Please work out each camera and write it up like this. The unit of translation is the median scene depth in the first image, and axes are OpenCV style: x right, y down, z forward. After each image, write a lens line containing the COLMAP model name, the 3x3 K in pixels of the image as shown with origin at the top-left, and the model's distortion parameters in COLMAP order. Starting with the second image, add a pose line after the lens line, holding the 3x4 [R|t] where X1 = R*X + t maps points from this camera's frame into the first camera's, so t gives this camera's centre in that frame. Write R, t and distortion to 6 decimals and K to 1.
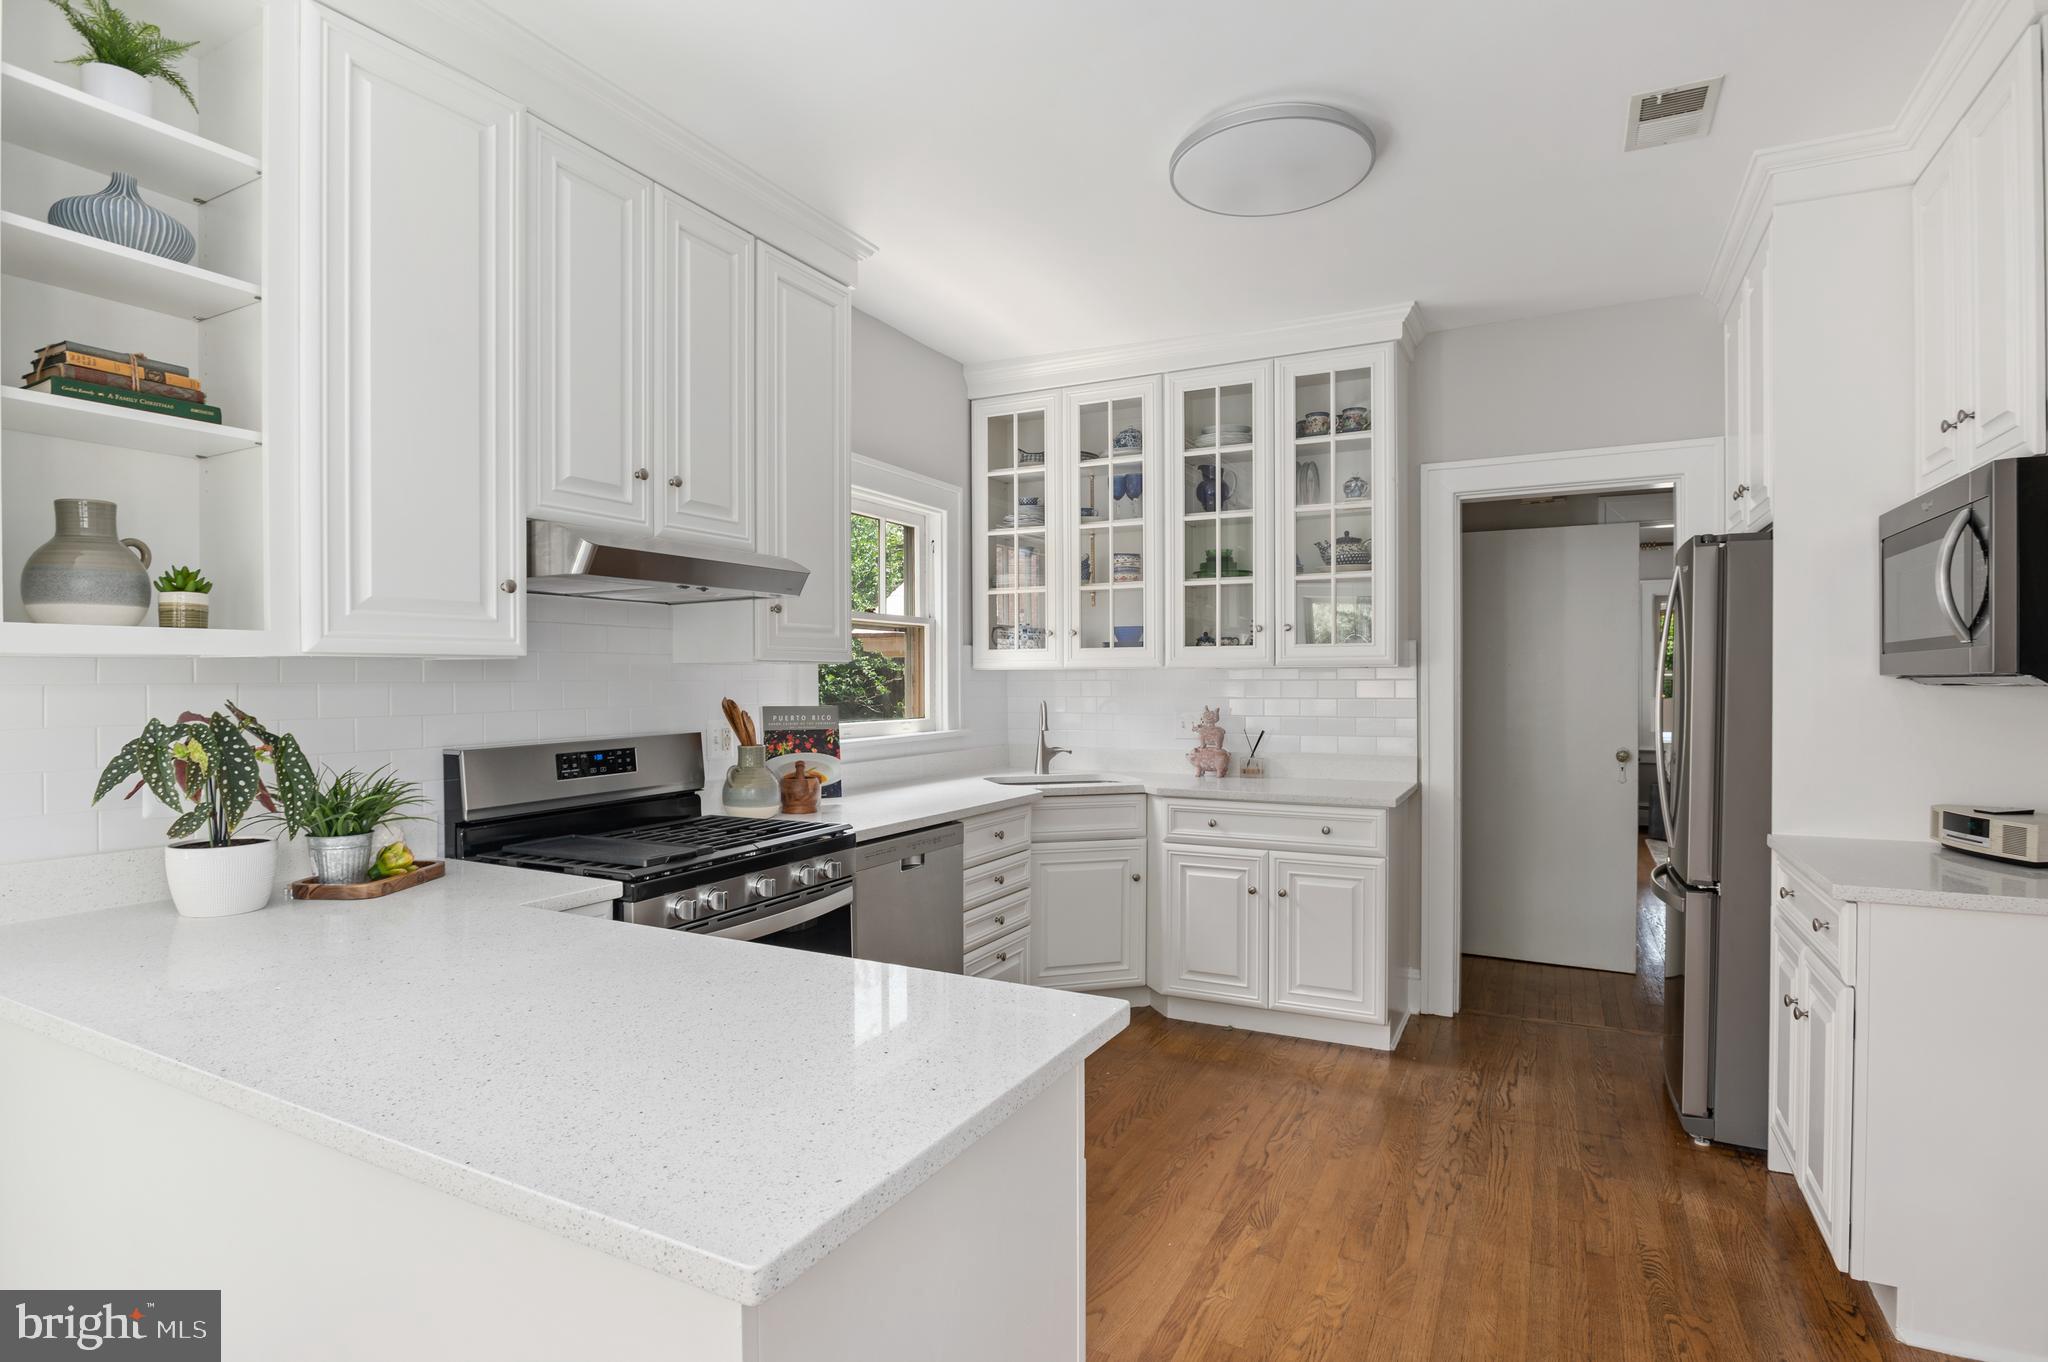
lens RADIAL K [[1065.2, 0, 1022.0], [0, 1065.2, 673.1], [0, 0, 1]] dist [-0.013691, -0.000373]
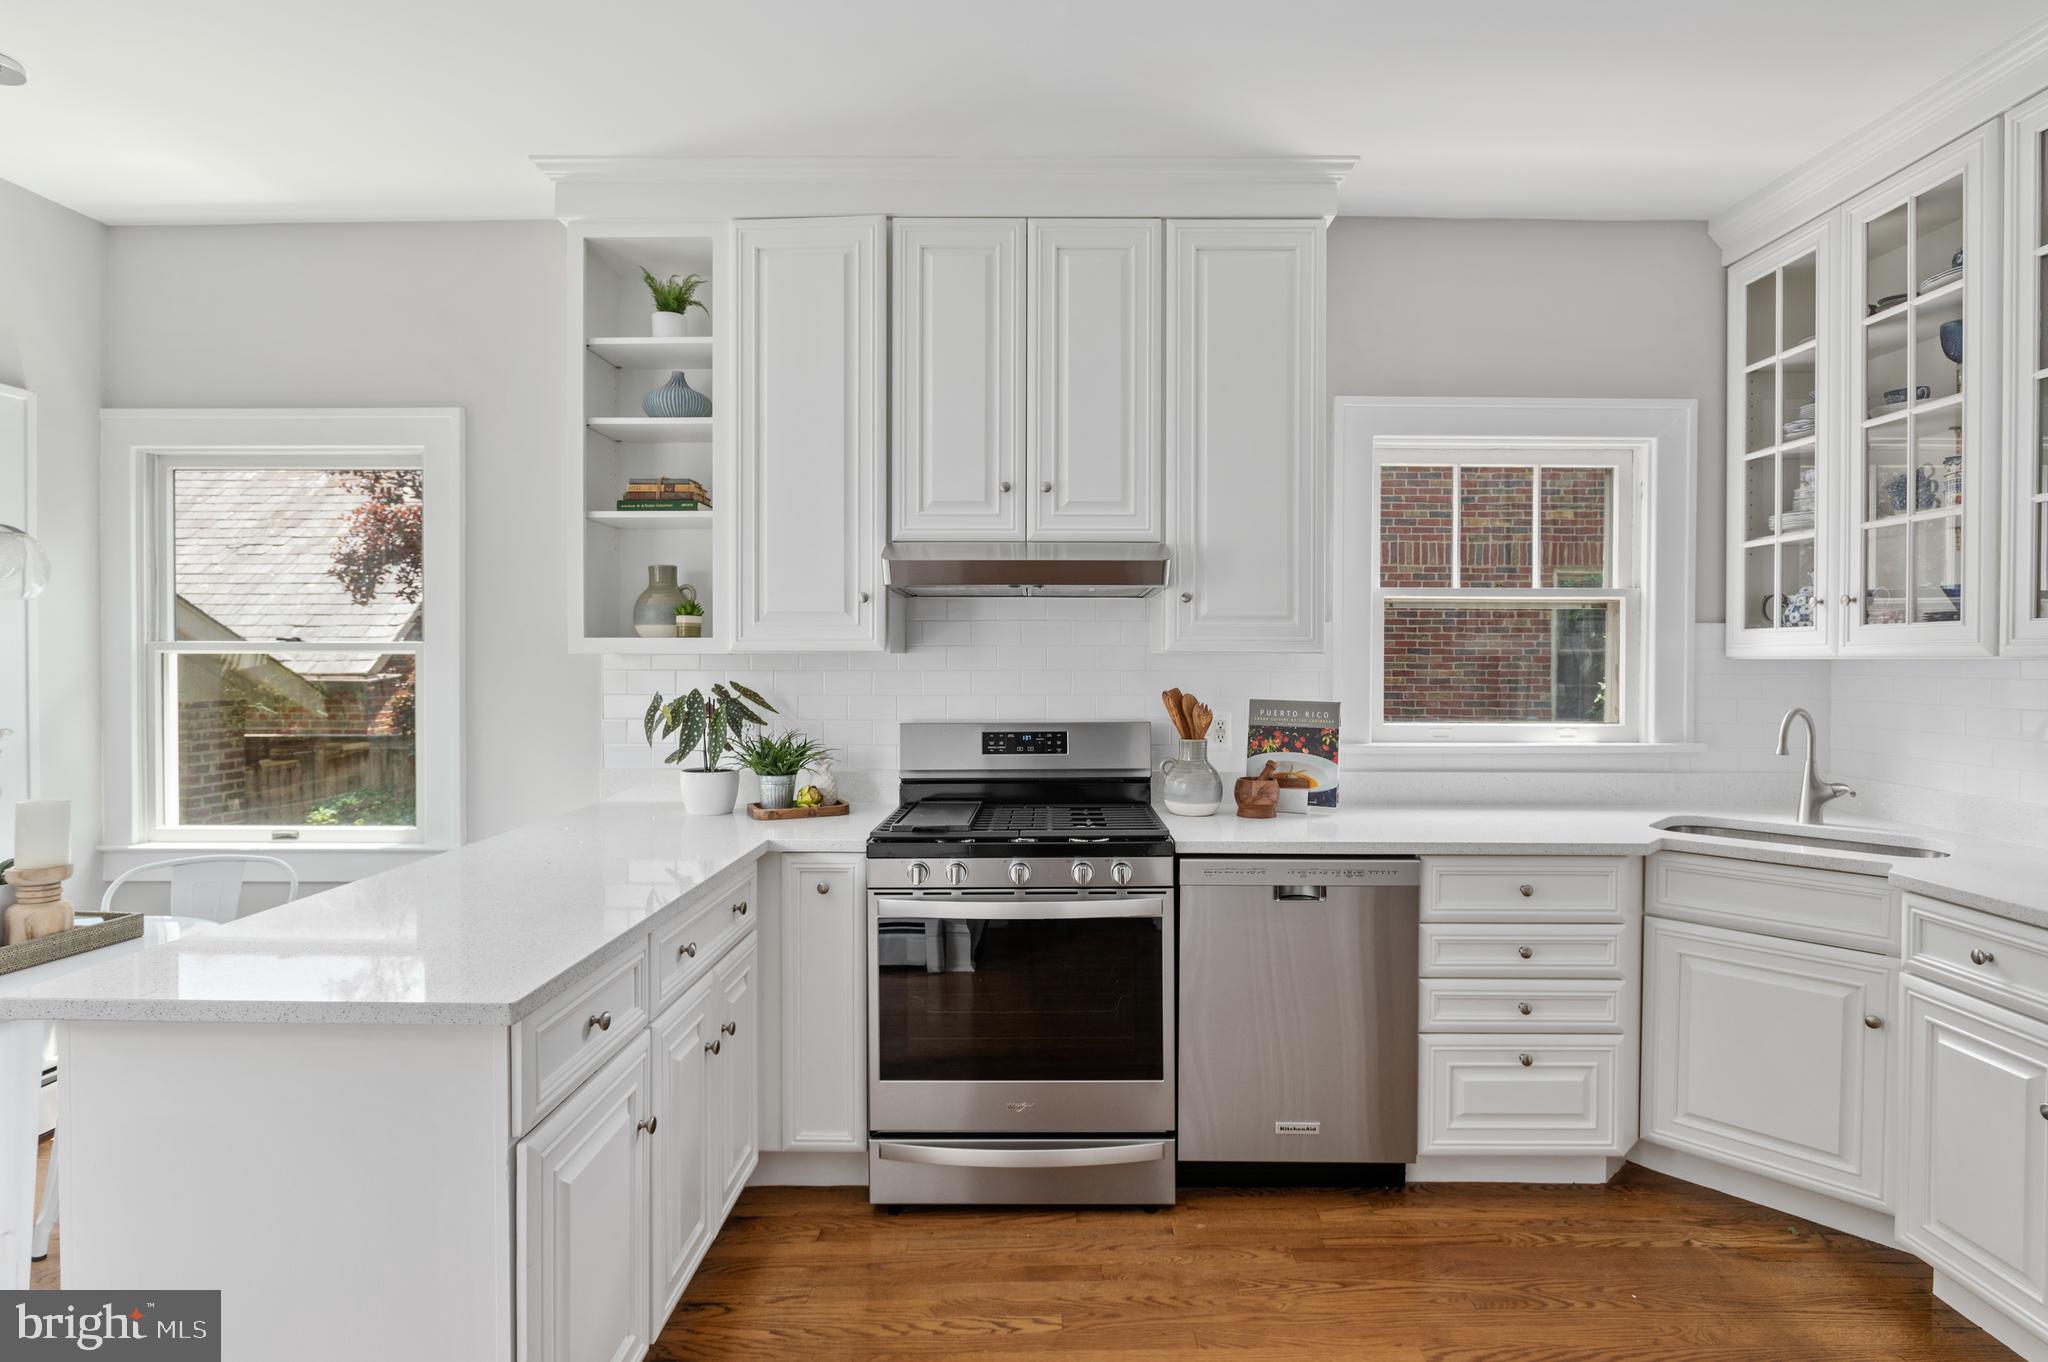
lens RADIAL K [[1036.5, 0, 1027.5], [0, 1036.5, 672.6], [0, 0, 1]] dist [-0.009335, 0.000191]
pose [[0.447703, 0.017052, -0.894019, 0.483123], [0.000412, 0.999814, 0.019276, -0.010170], [0.894182, -0.008999, 0.447613, 0.405300]]
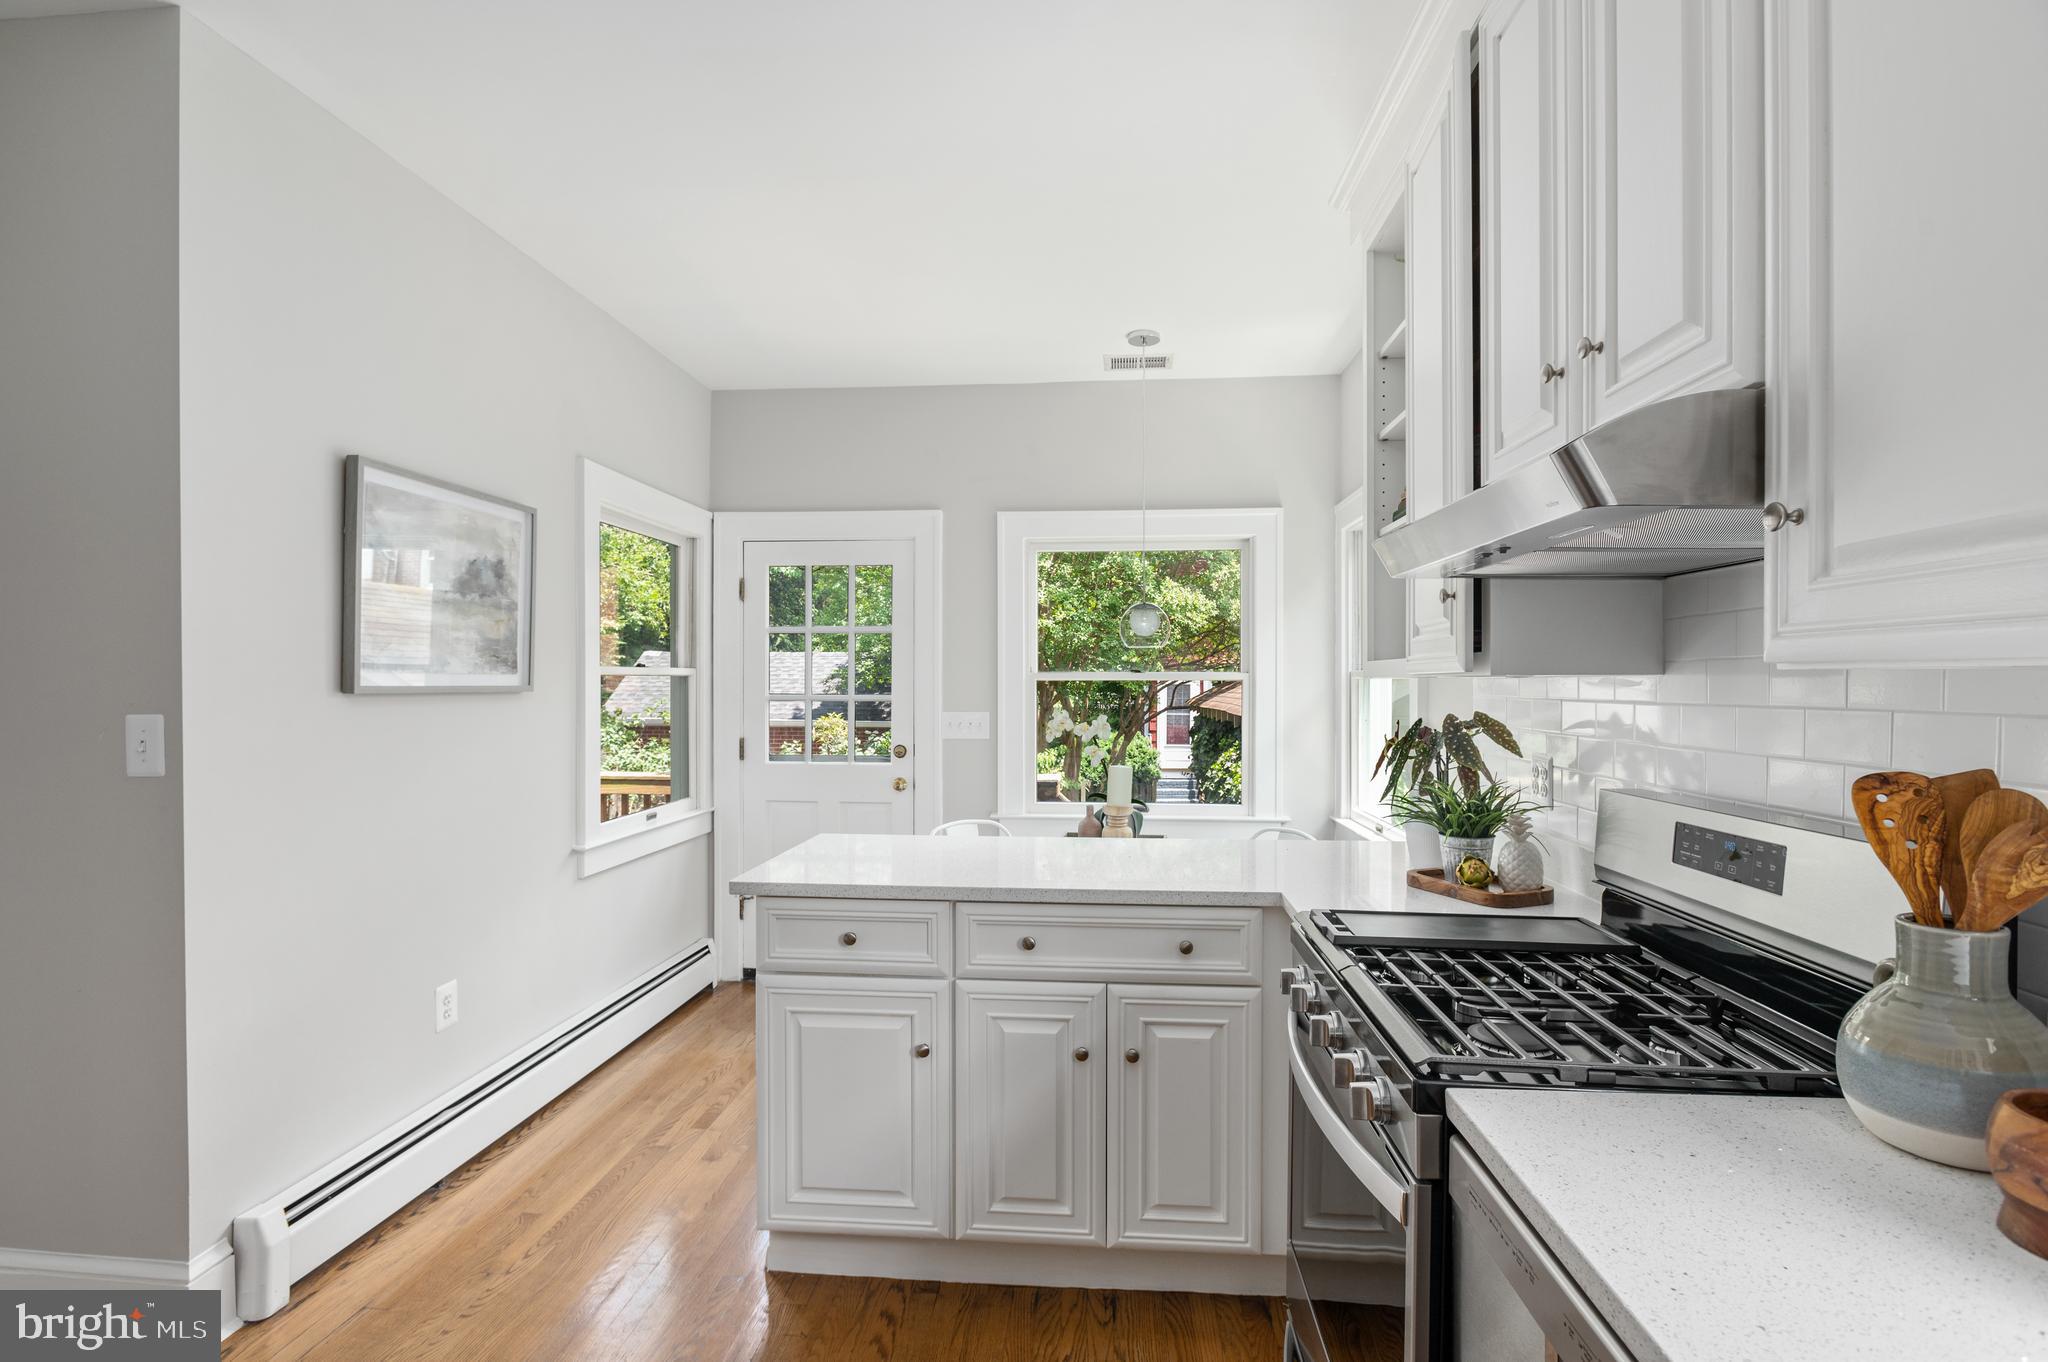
lens RADIAL K [[974.0, 0, 1025.1], [0, 974.0, 687.9], [0, 0, 1]] dist [-0.016293, 0.000333]
pose [[-0.921808, 0.004593, -0.387621, 0.111174], [0.003079, 0.999985, 0.004528, -0.005811], [0.387636, 0.002981, -0.921808, 1.068362]]
